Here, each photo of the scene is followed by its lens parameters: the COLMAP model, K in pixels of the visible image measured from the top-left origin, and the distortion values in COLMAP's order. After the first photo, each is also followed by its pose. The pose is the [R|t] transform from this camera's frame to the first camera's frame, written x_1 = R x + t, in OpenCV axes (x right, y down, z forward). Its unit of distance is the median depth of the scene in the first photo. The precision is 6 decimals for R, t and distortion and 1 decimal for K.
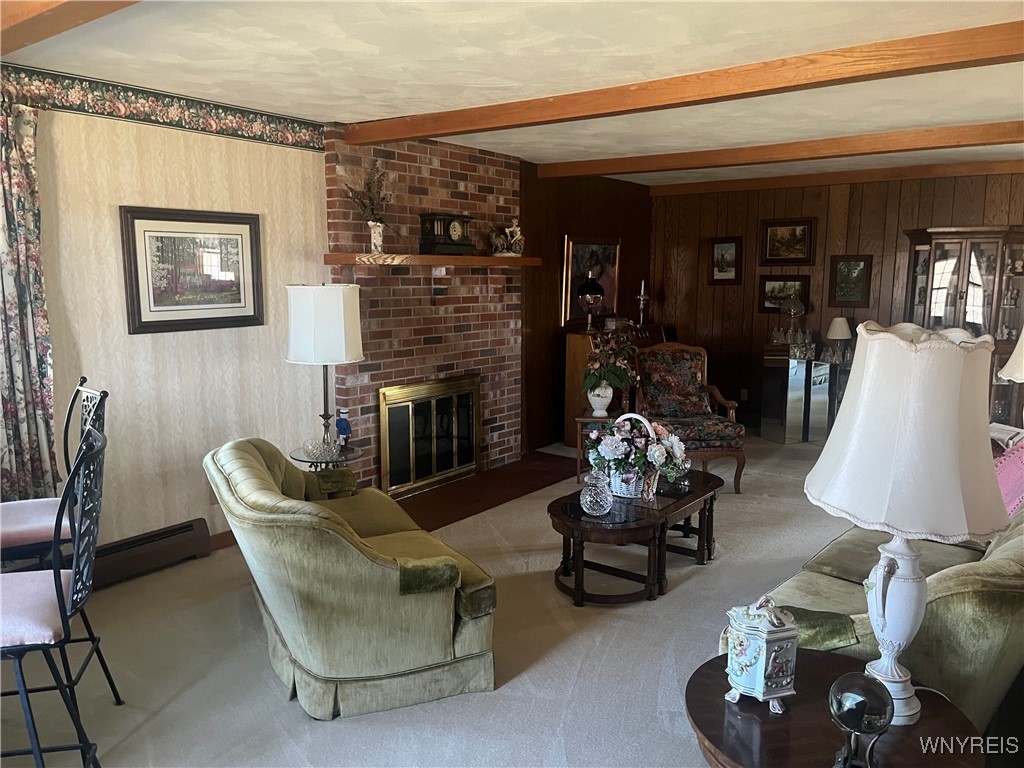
lens RADIAL K [[780.1, 0, 517.9], [0, 780.1, 394.3], [0, 0, 1]] dist [0.059784, -0.083931]
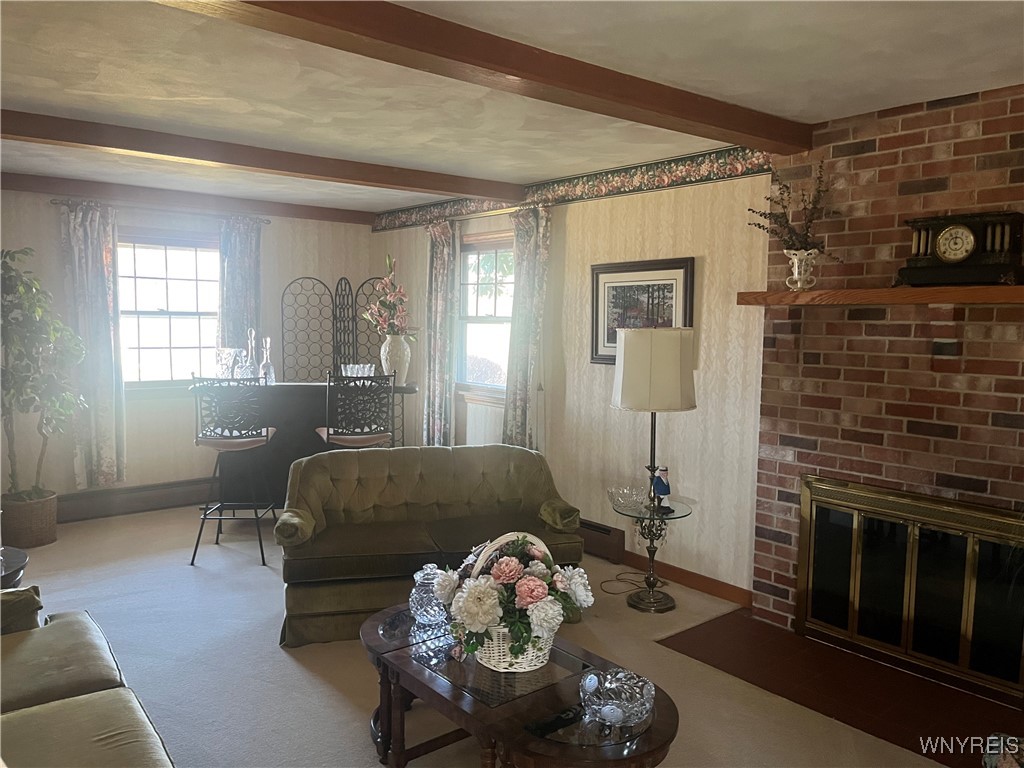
lens RADIAL K [[780.1, 0, 495.9], [0, 780.1, 392.3], [0, 0, 1]] dist [0.059784, -0.083931]
pose [[-0.256731, 0.088695, -0.962405, 0.589934], [-0.161815, 0.977780, 0.133278, -0.131549], [0.952841, 0.189948, -0.236674, 0.876216]]
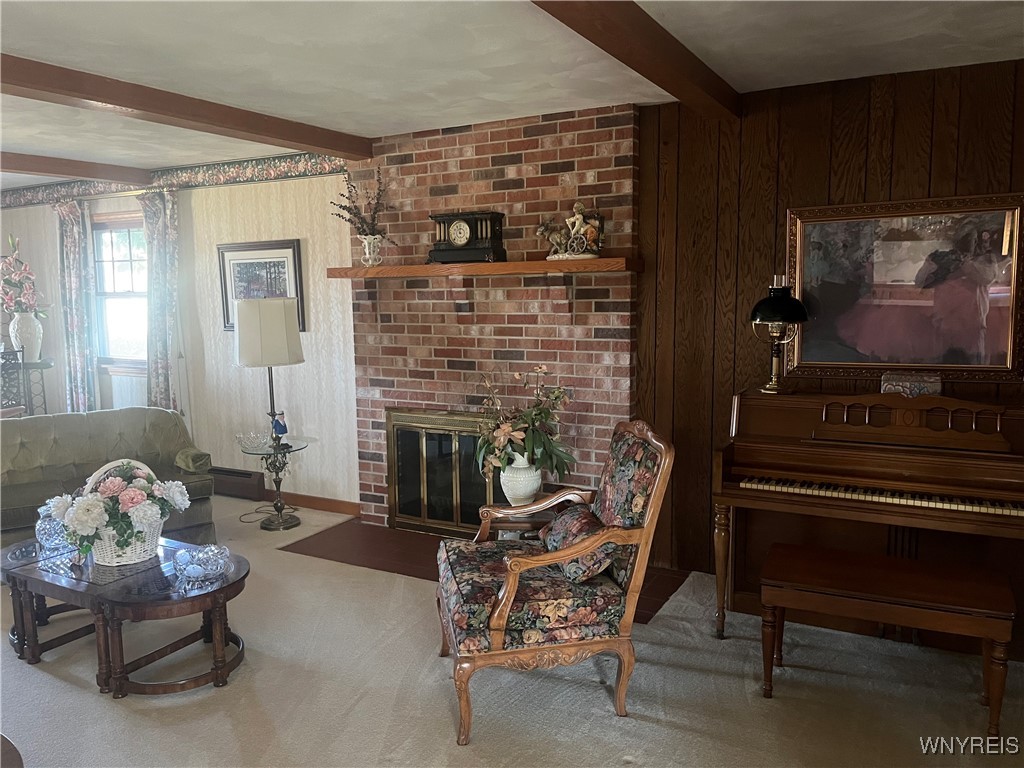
lens RADIAL K [[780.1, 0, 506.6], [0, 780.1, 388.9], [0, 0, 1]] dist [0.059784, -0.083931]
pose [[0.130251, 0.121654, -0.983989, 0.776114], [-0.139907, 0.984769, 0.103231, -0.146623], [0.981560, 0.124221, 0.145287, 0.992218]]
